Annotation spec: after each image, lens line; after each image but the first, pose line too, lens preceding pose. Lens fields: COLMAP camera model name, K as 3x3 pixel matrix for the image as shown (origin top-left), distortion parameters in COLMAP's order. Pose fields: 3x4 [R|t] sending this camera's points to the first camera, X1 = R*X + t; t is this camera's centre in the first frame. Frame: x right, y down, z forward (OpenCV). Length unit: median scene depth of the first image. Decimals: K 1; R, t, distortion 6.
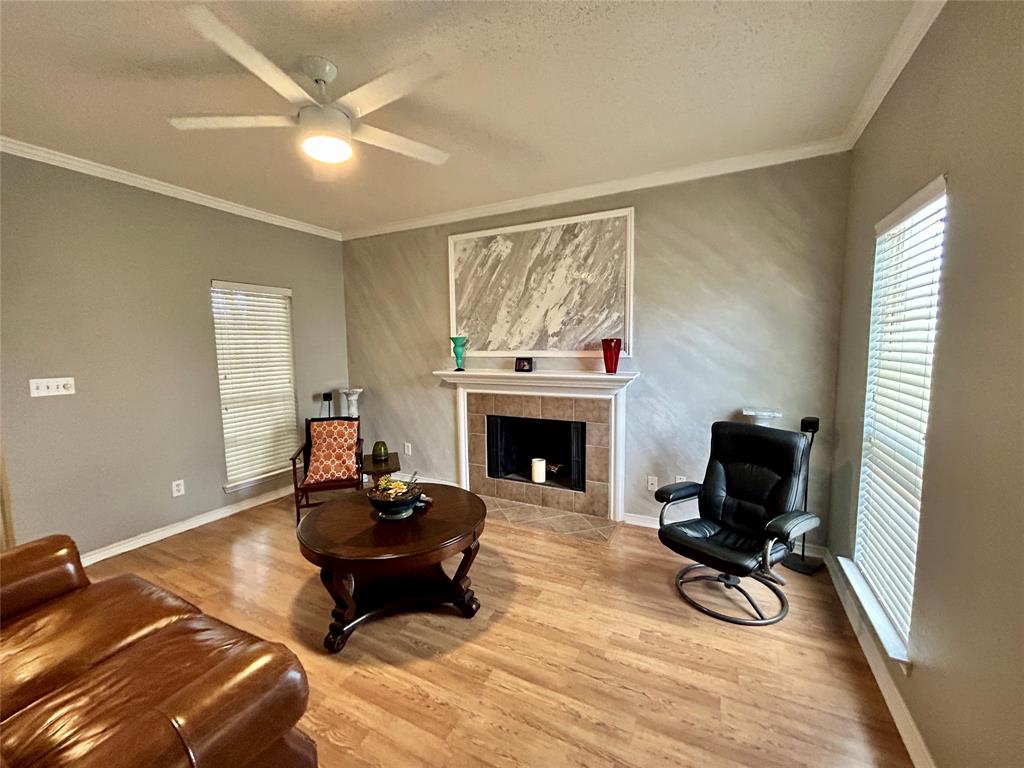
lens RADIAL K [[413.2, 0, 511.3], [0, 413.2, 384.2], [0, 0, 1]] dist [-0.001917, 0.001861]
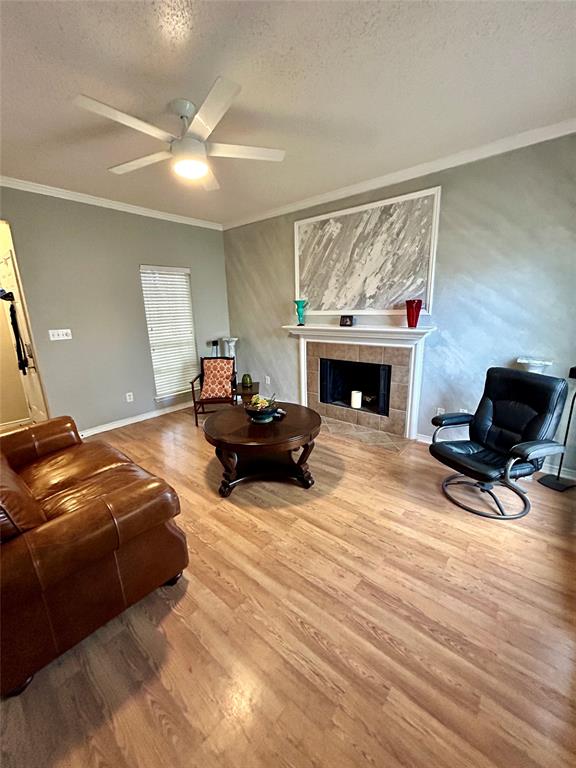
lens RADIAL K [[309.9, 0, 288.4], [0, 309.9, 383.3], [0, 0, 1]] dist [-0.001917, 0.001861]
pose [[0.972647, 0.044230, -0.228036, 0.090761], [-0.009021, 0.988157, 0.153183, 0.000510], [0.232111, -0.146936, 0.961527, -0.038931]]
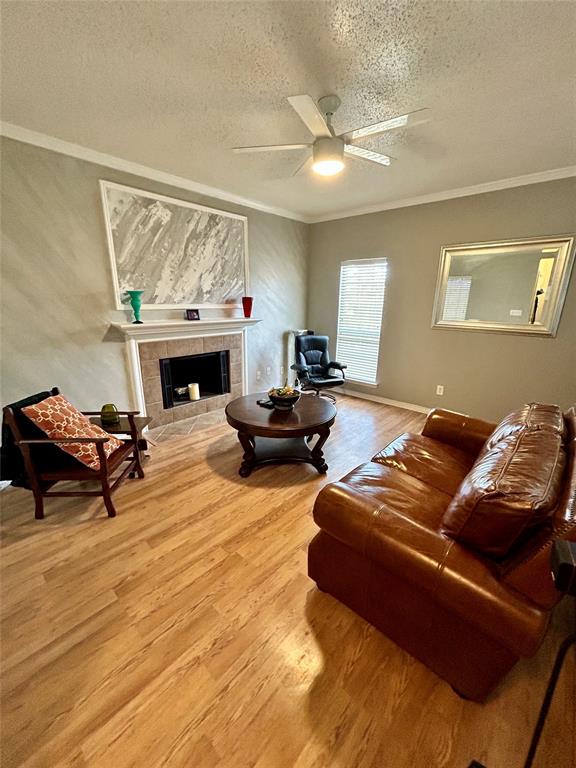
lens RADIAL K [[309.9, 0, 287.7], [0, 309.9, 383.3], [0, 0, 1]] dist [-0.001917, 0.001861]
pose [[0.262454, -0.240372, 0.934526, -0.942863], [0.075584, 0.970622, 0.228429, -0.040637], [-0.961980, 0.010683, 0.272912, 0.463058]]
